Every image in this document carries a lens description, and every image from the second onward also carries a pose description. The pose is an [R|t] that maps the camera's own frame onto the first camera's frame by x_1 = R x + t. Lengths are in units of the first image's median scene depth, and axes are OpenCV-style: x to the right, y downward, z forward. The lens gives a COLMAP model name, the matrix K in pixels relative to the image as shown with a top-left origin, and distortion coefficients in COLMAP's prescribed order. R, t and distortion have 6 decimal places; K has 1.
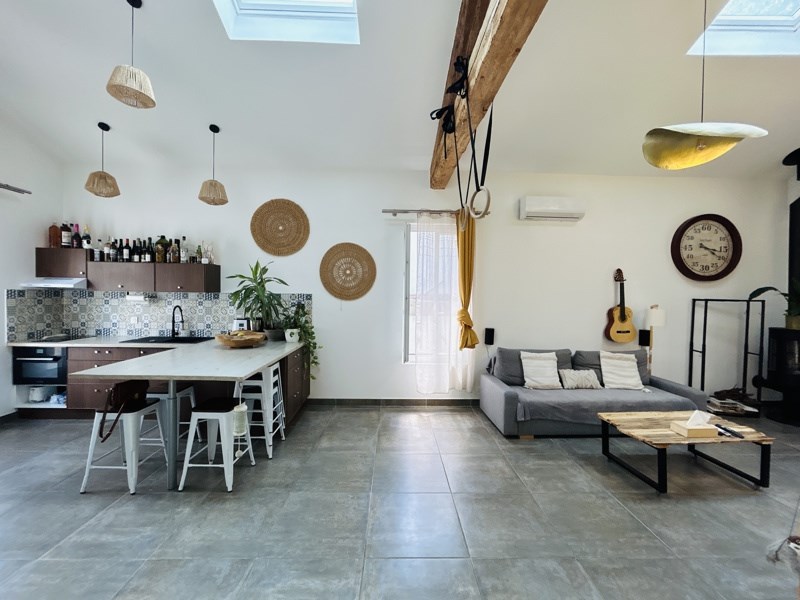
lens RADIAL K [[321.9, 0, 400.0], [0, 321.9, 300.0], [0, 0, 1]] dist [-0.001614, 0.000122]
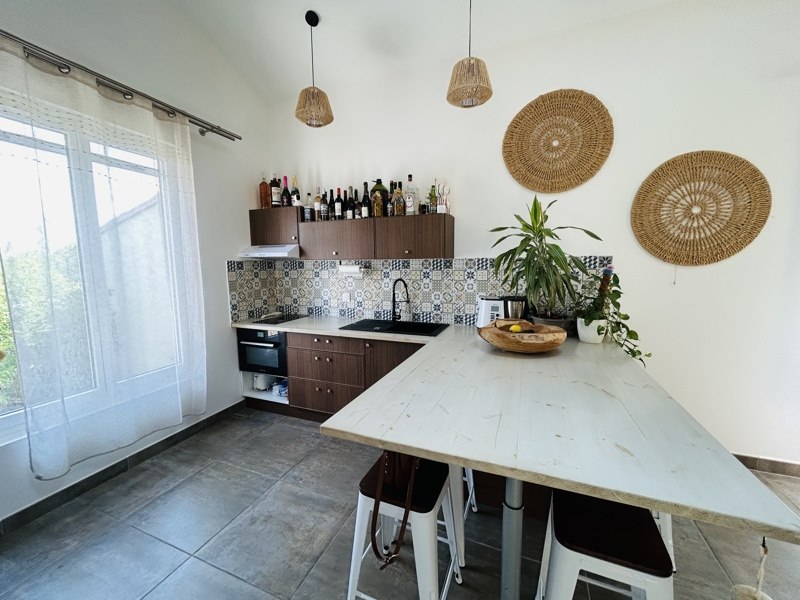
lens RADIAL K [[321.9, 0, 400.0], [0, 321.9, 300.0], [0, 0, 1]] dist [-0.001614, 0.000122]
pose [[0.917552, 0.020959, -0.397064, -0.418425], [0.016630, 0.995713, 0.090988, 0.000405], [0.397269, -0.090089, 0.913270, 0.355094]]
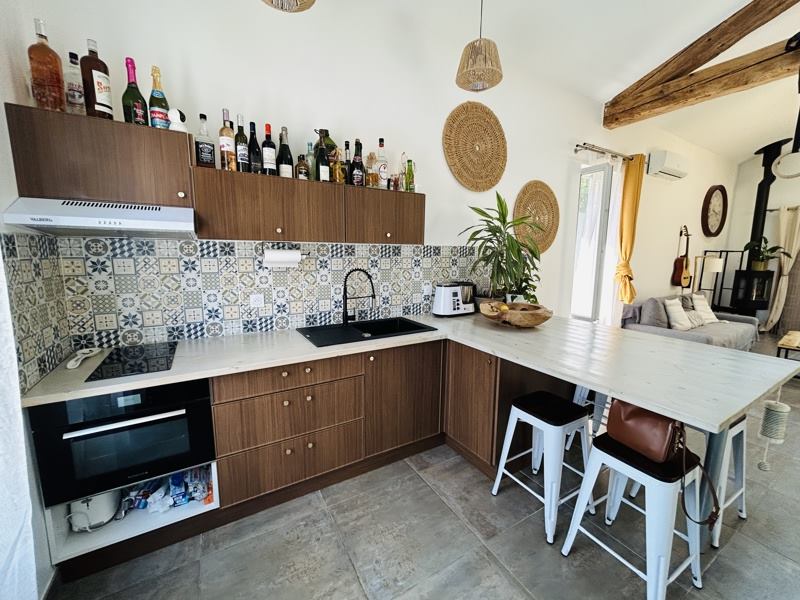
lens RADIAL K [[321.9, 0, 400.0], [0, 321.9, 300.0], [0, 0, 1]] dist [-0.001614, 0.000122]
pose [[0.874673, -0.080163, 0.478039, -0.922169], [0.013148, 0.989791, 0.141921, -0.006613], [-0.484536, -0.117850, 0.866797, 0.485306]]
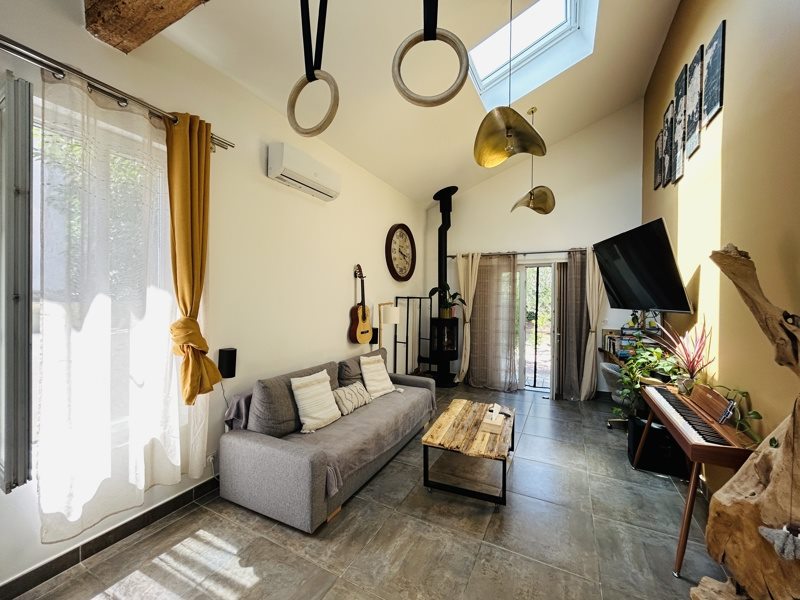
lens RADIAL K [[321.9, 0, 400.0], [0, 321.9, 300.0], [0, 0, 1]] dist [-0.001614, 0.000122]
pose [[0.480557, -0.013497, 0.876860, -0.083397], [0.008577, 0.999906, 0.010690, -0.003635], [-0.876921, 0.002384, 0.480628, 0.491966]]
